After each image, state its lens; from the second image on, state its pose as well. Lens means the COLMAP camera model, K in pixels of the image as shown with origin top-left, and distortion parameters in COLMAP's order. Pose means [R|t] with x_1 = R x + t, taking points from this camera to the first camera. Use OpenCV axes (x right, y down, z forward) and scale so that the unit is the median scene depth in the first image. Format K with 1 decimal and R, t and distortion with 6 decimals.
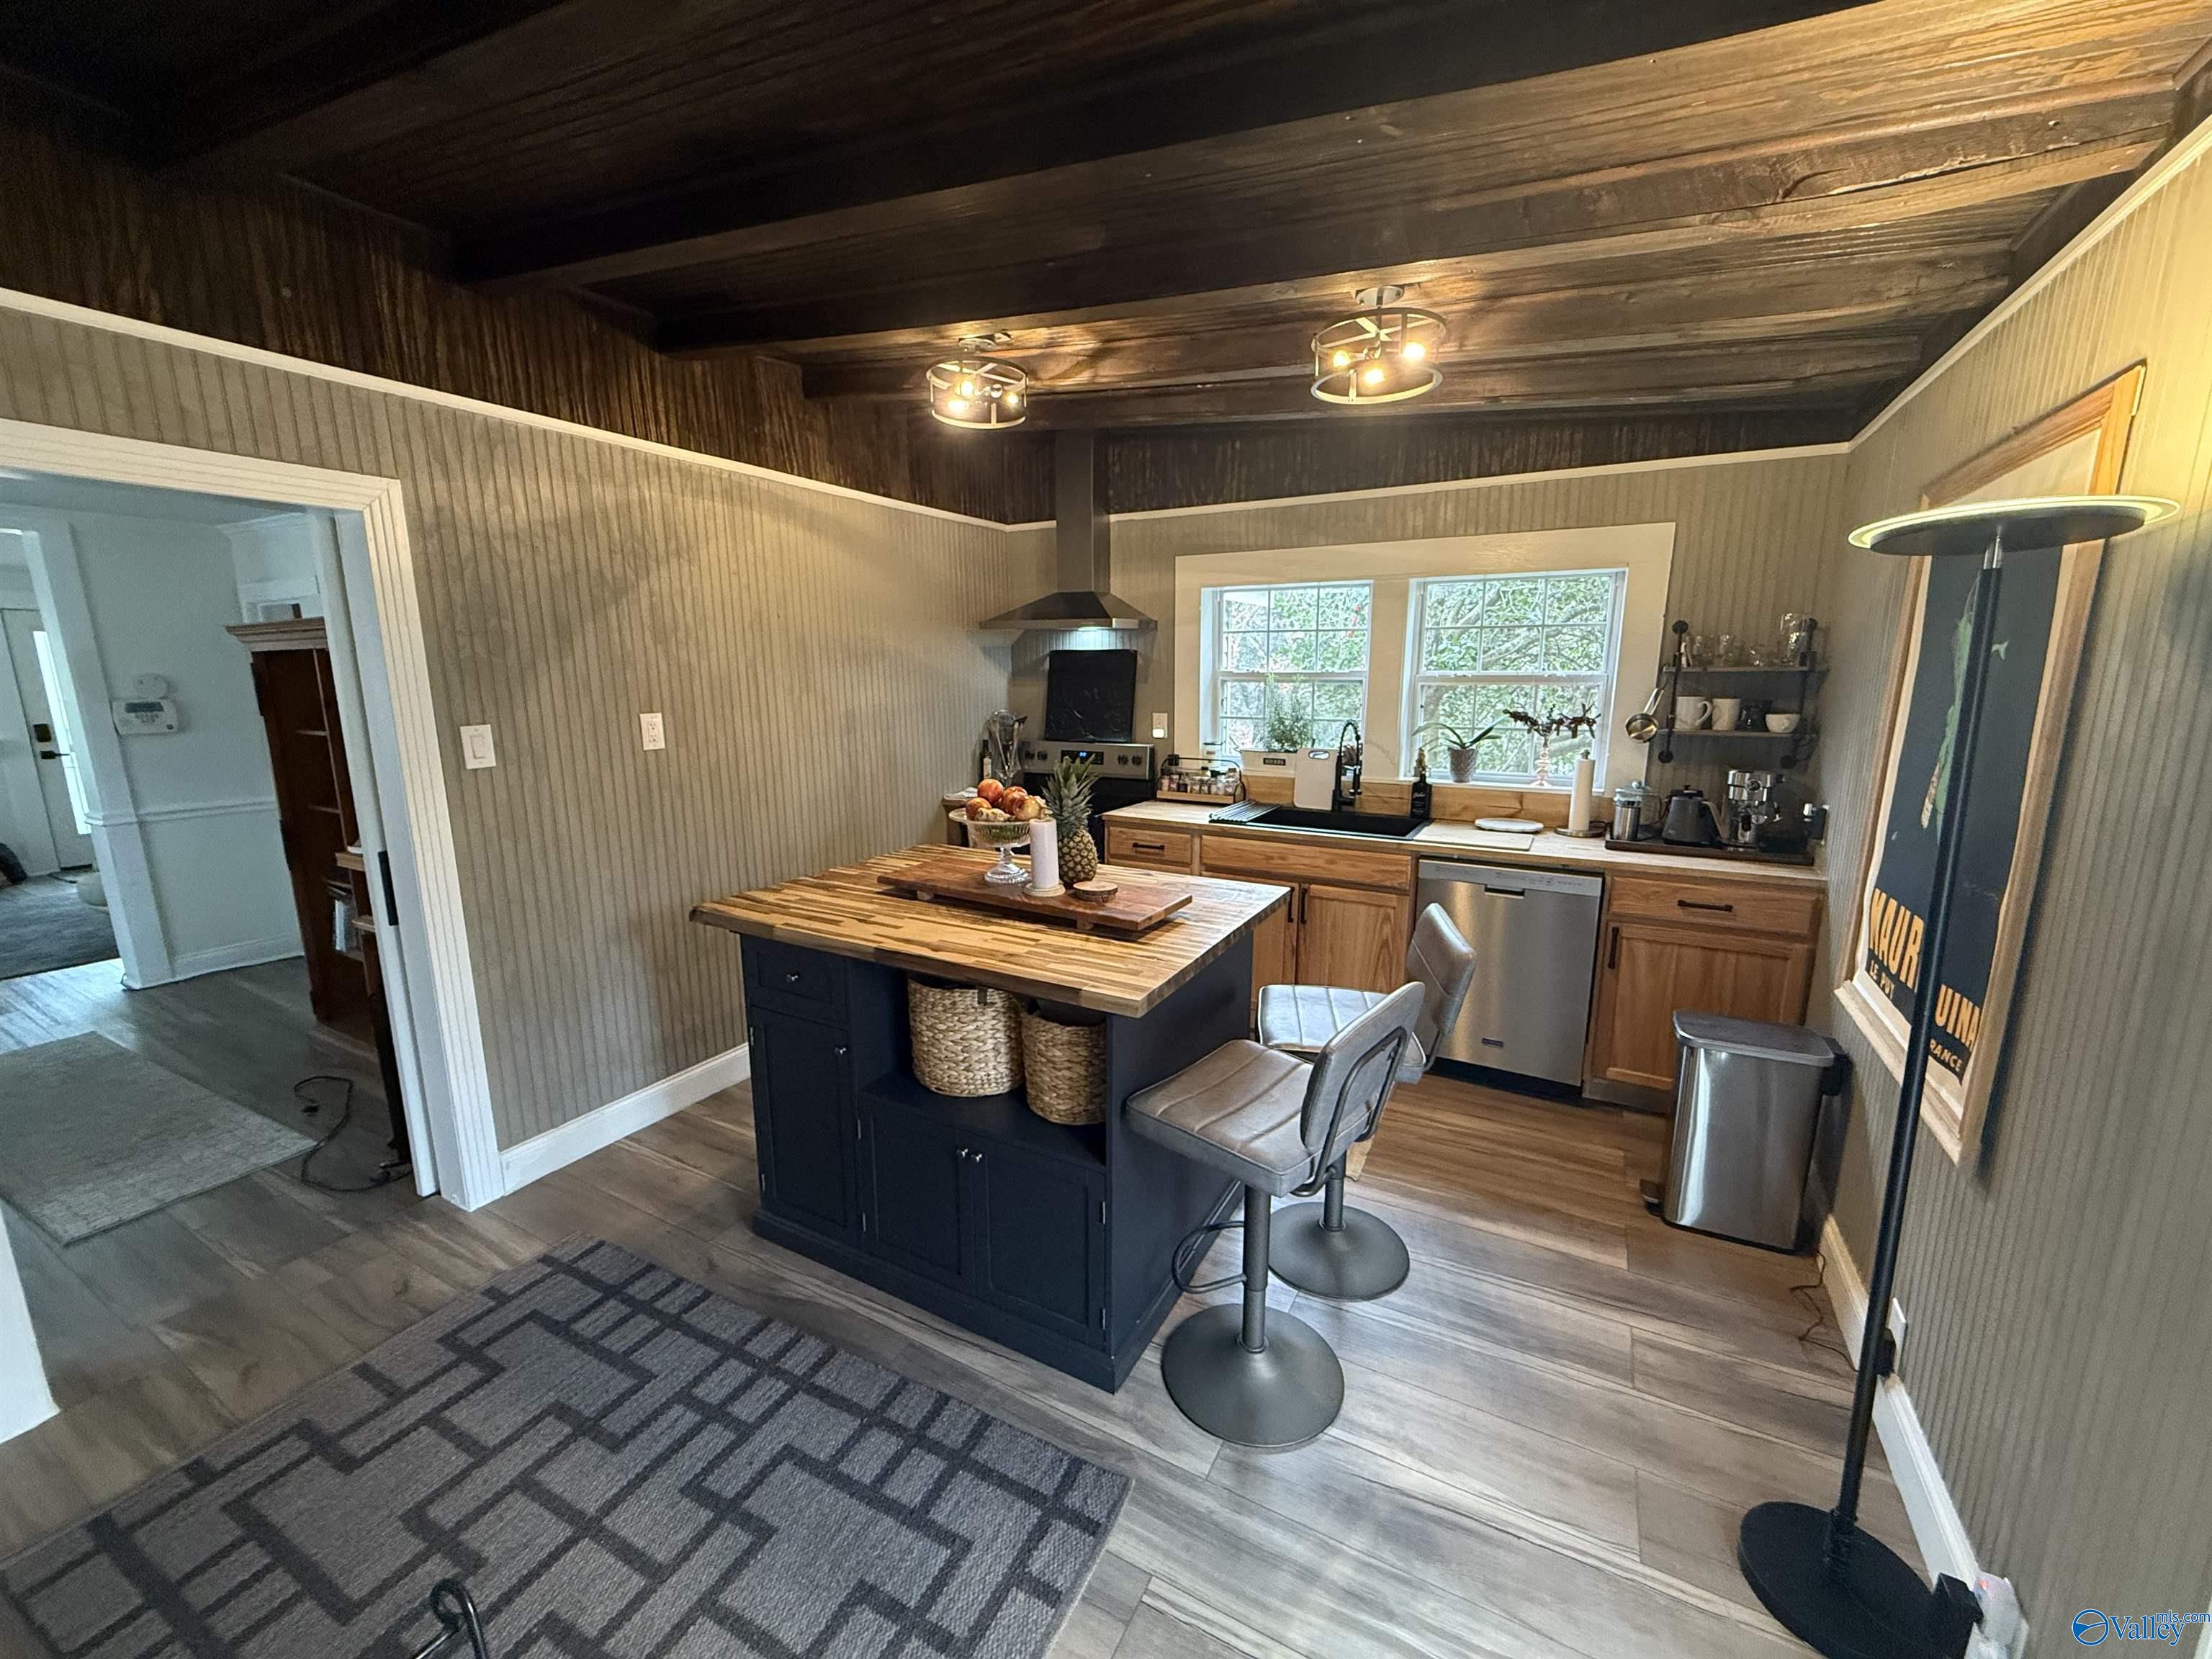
lens RADIAL K [[877.8, 0, 1104.2], [0, 877.8, 822.5], [0, 0, 1]] dist [0.002388, 0.000691]
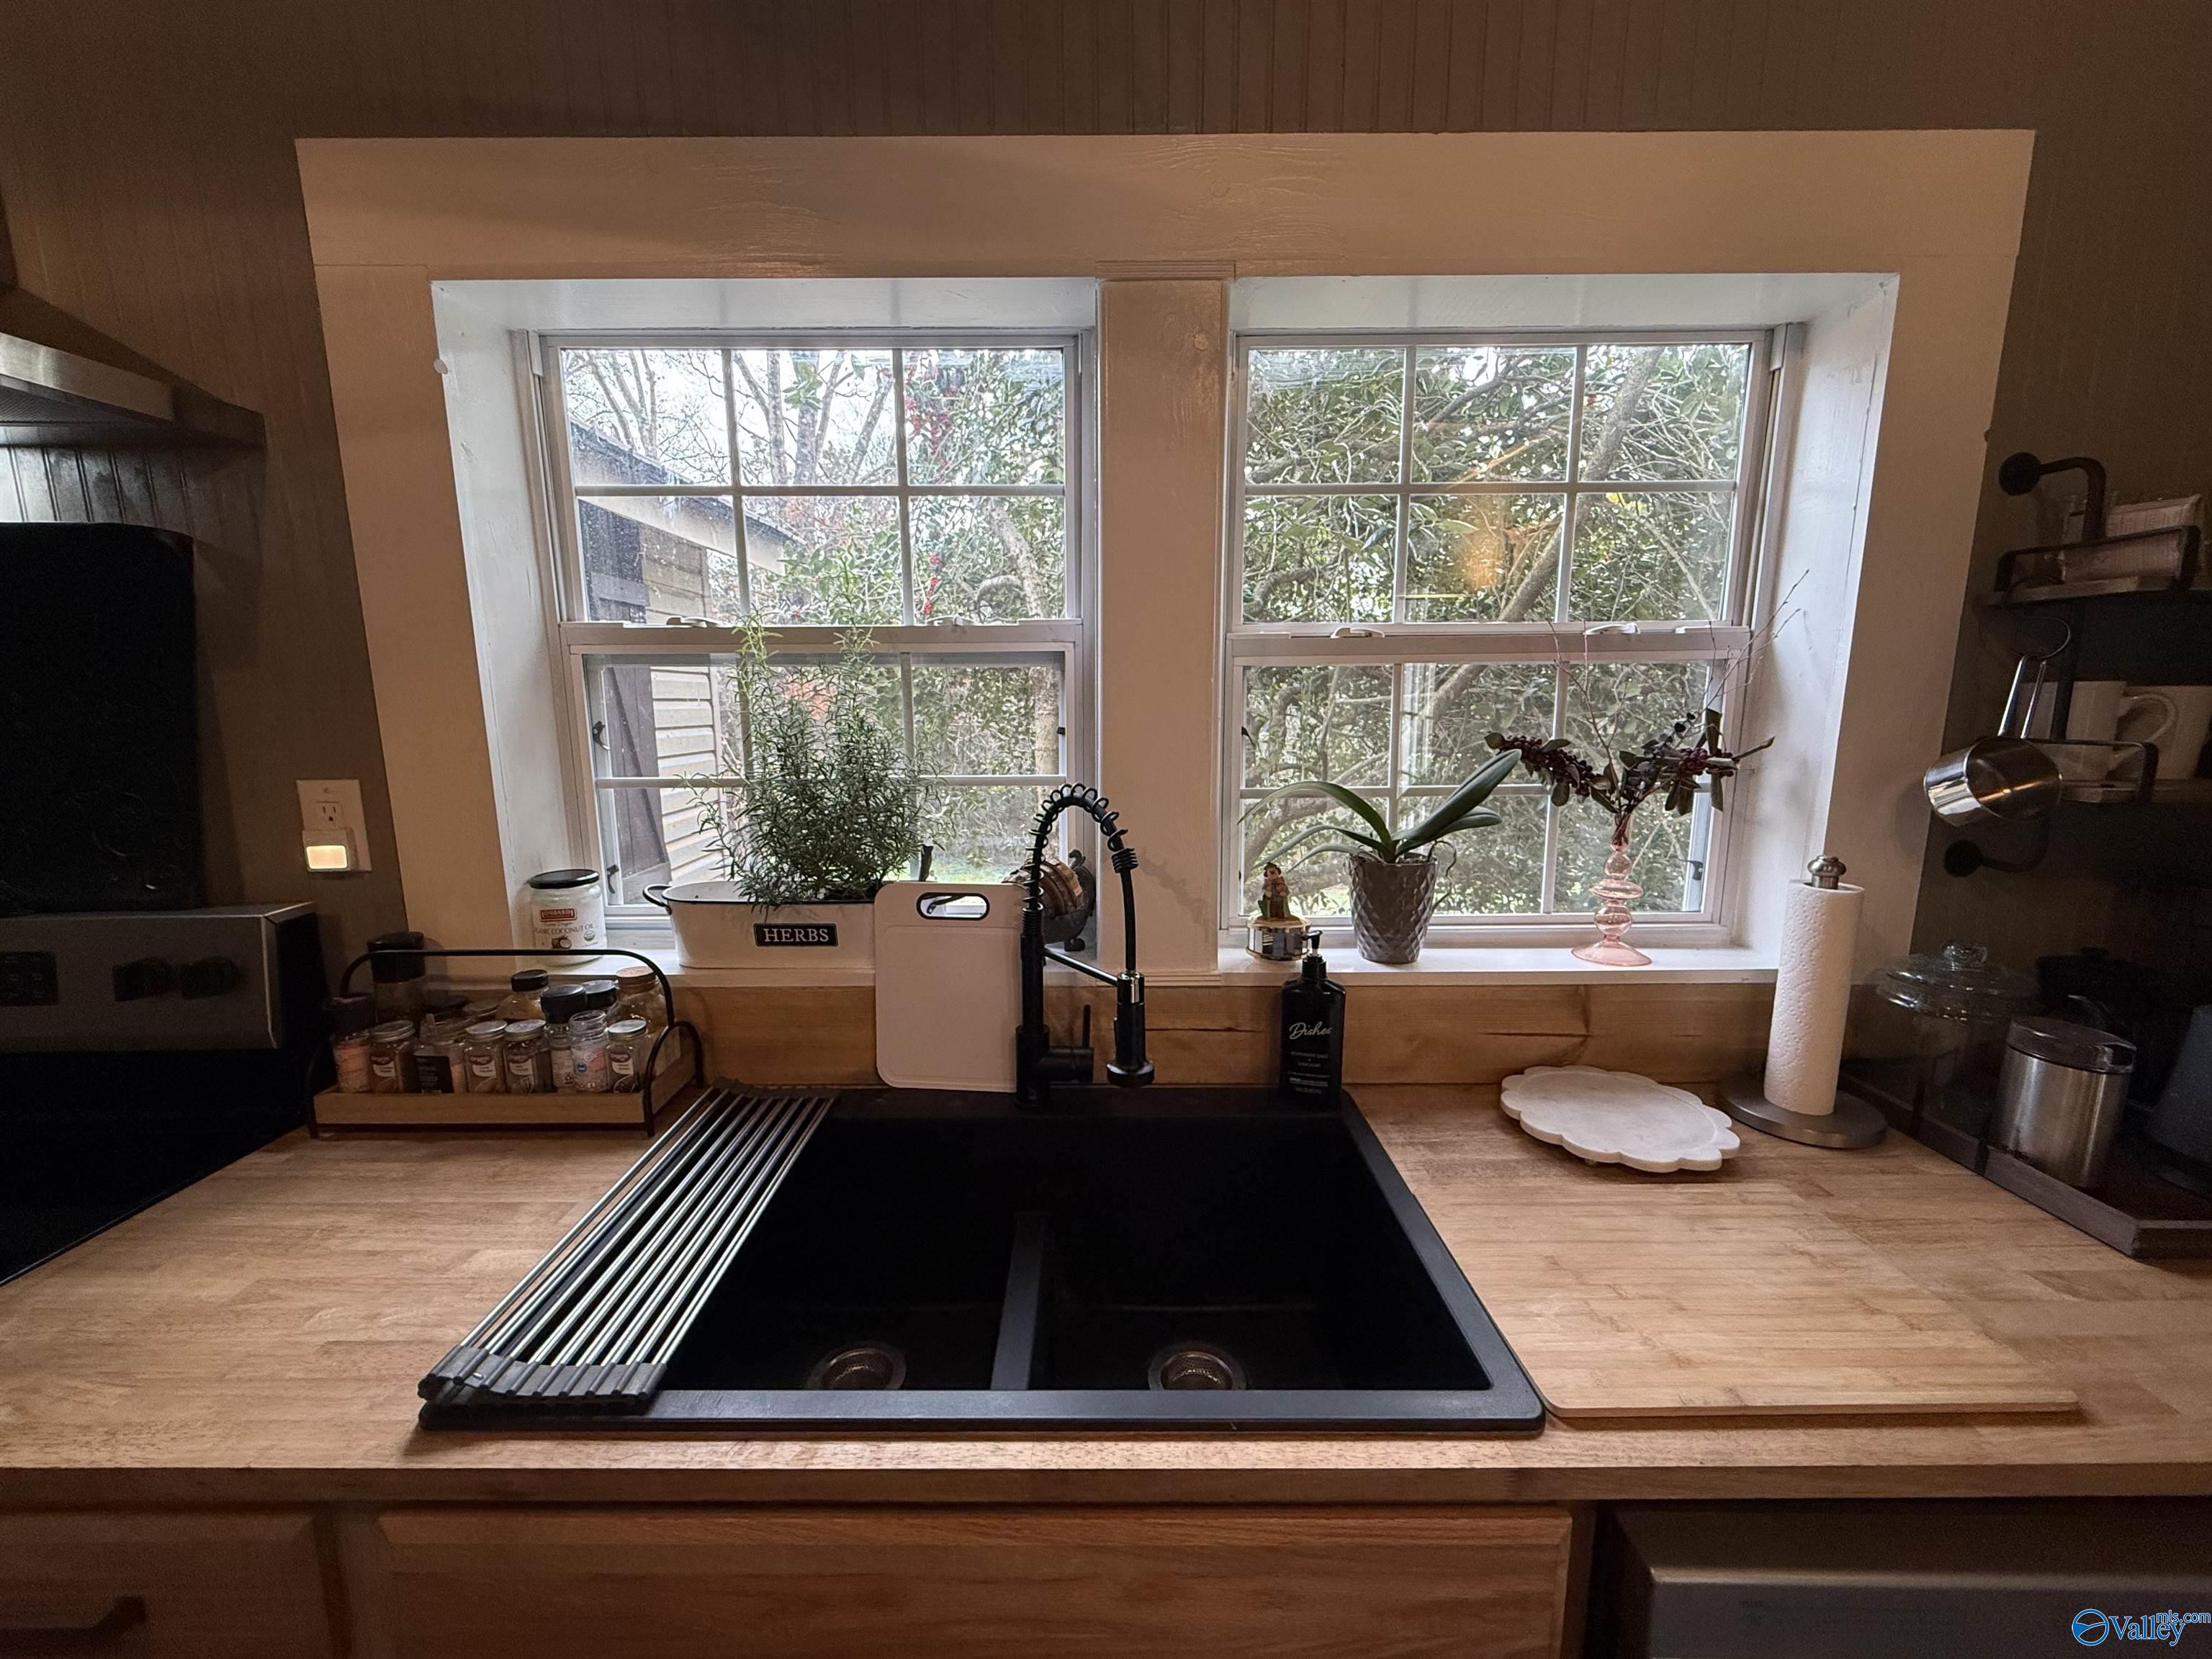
lens RADIAL K [[884.4, 0, 1111.6], [0, 884.4, 834.8], [0, 0, 1]] dist [0.000742, 0.000327]
pose [[0.871079, -0.077071, 0.485058, 0.169380], [0.088399, 0.996085, -0.000479, -0.107803], [-0.483122, 0.043296, 0.874482, 0.809511]]
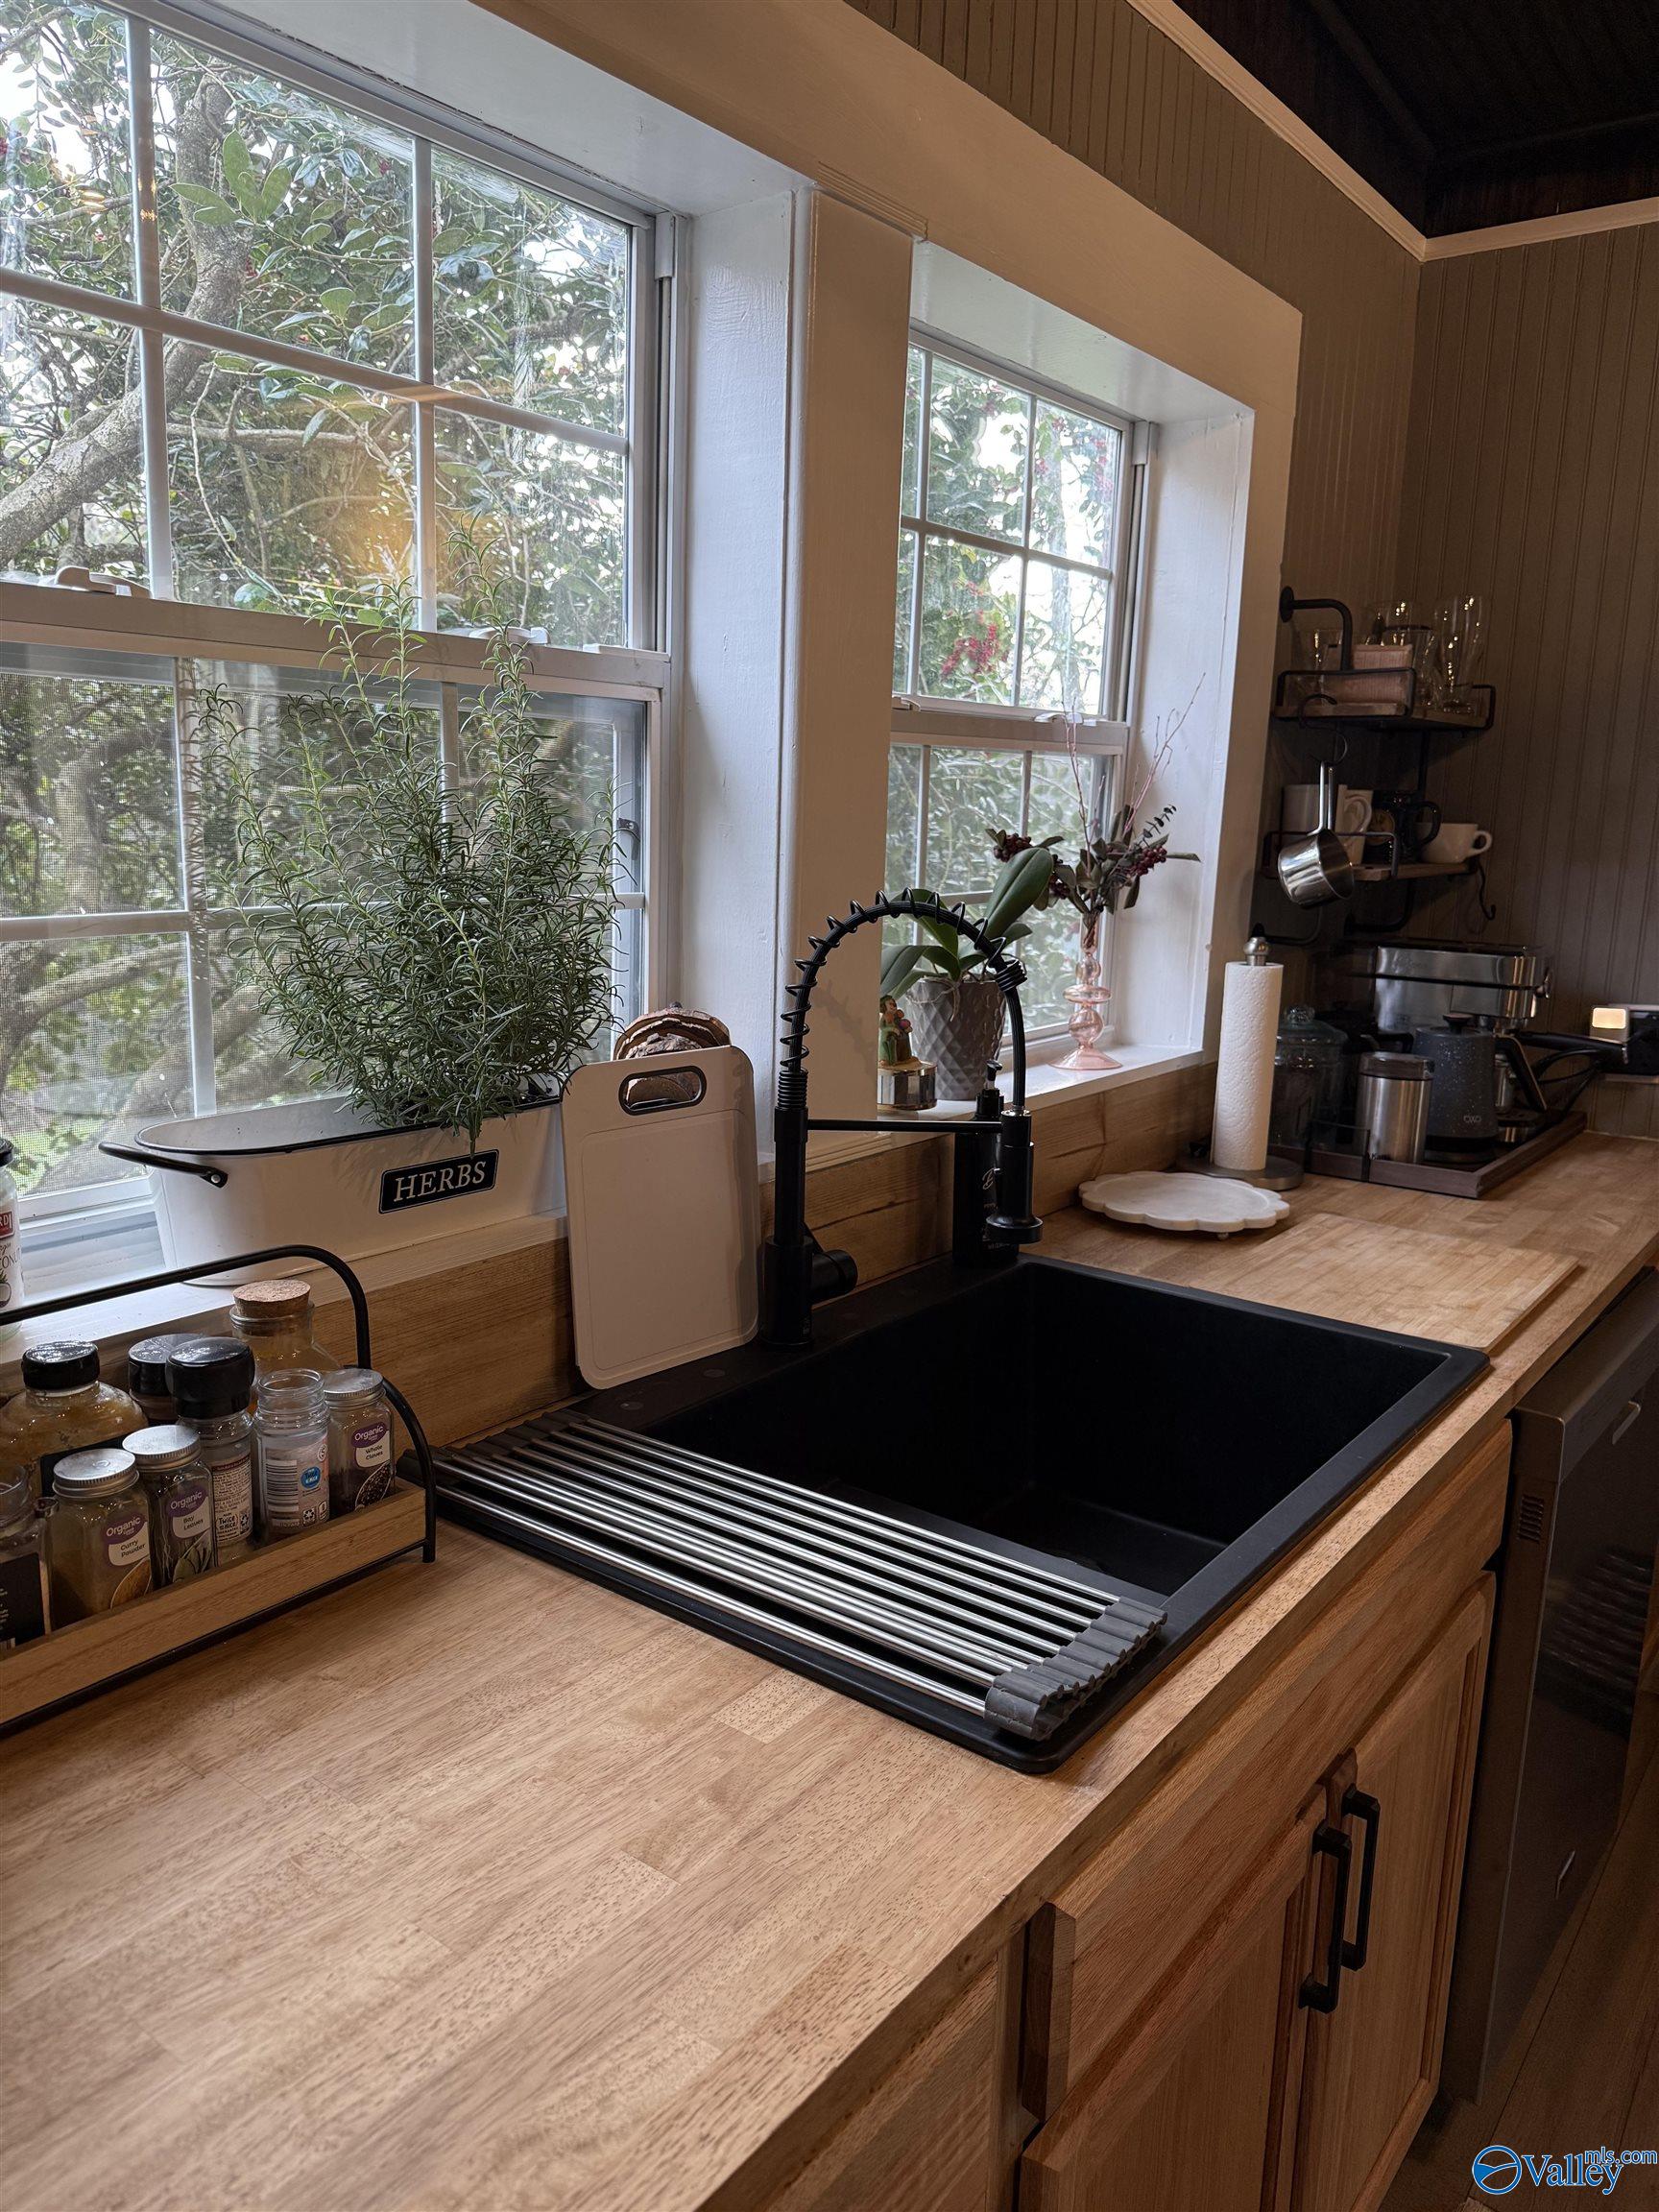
lens RADIAL K [[1545.9, 0, 829.8], [0, 1545.9, 1107.0], [0, 0, 1]] dist [0.065704, -0.086114]
pose [[0.147205, -0.187966, 0.971082, -0.084382], [0.152215, 0.974387, 0.165532, -0.138653], [-0.977324, 0.123446, 0.172046, 1.019534]]
